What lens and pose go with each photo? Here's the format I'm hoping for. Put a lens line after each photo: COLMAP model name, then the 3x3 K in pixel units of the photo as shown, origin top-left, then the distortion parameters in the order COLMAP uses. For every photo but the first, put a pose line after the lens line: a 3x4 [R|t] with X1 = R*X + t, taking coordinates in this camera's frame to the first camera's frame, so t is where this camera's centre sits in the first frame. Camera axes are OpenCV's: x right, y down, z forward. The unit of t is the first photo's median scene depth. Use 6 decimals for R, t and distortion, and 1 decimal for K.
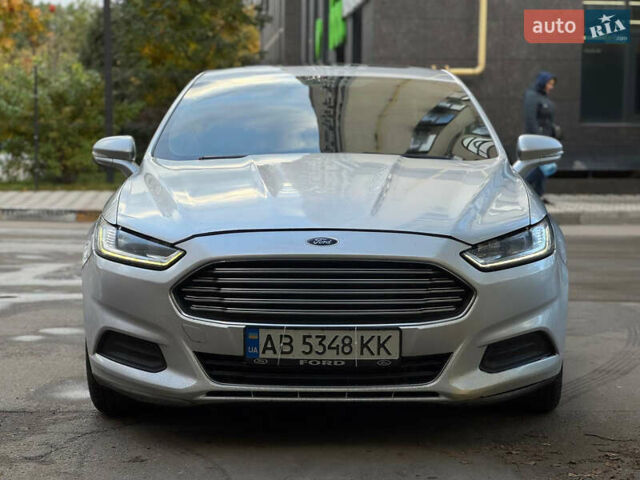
lens RADIAL K [[1335.0, 0, 320.0], [0, 1335.0, 240.0], [0, 0, 1]] dist [0.014108, 0.742145]
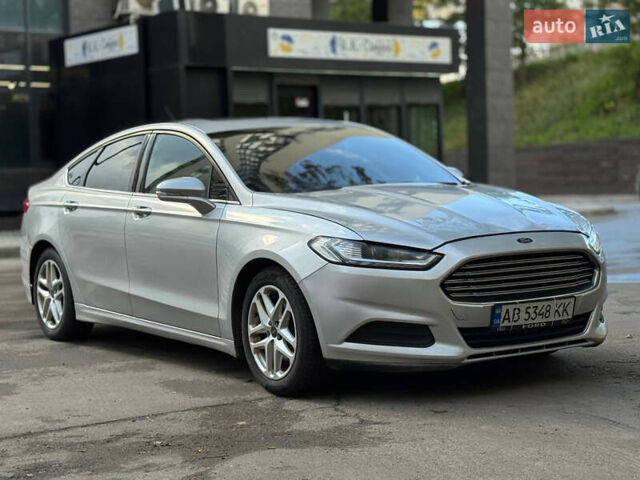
lens RADIAL K [[1335.0, 0, 320.0], [0, 1335.0, 240.0], [0, 0, 1]] dist [0.014108, 0.742145]
pose [[0.810213, -0.060527, 0.583002, -1.002085], [0.076459, 0.997069, -0.002742, -0.012066], [-0.581127, 0.046798, 0.812466, -0.024610]]
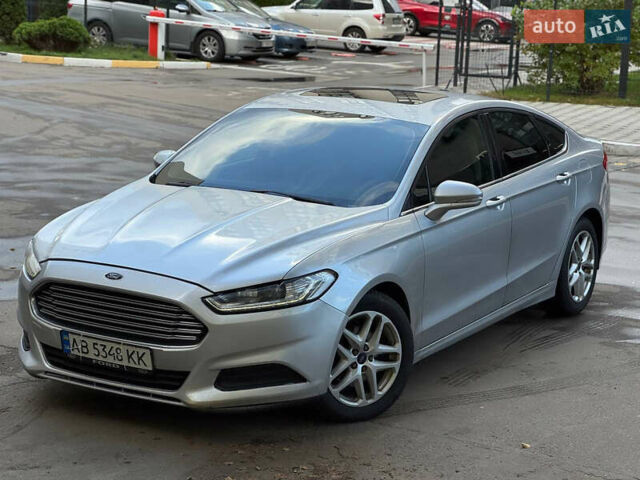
lens RADIAL K [[1335.0, 0, 320.0], [0, 1335.0, 240.0], [0, 0, 1]] dist [0.014108, 0.742145]
pose [[0.878860, 0.114436, -0.463152, 0.815531], [-0.072946, 0.991624, 0.106591, -0.196659], [0.471470, -0.059893, 0.879846, -0.097798]]
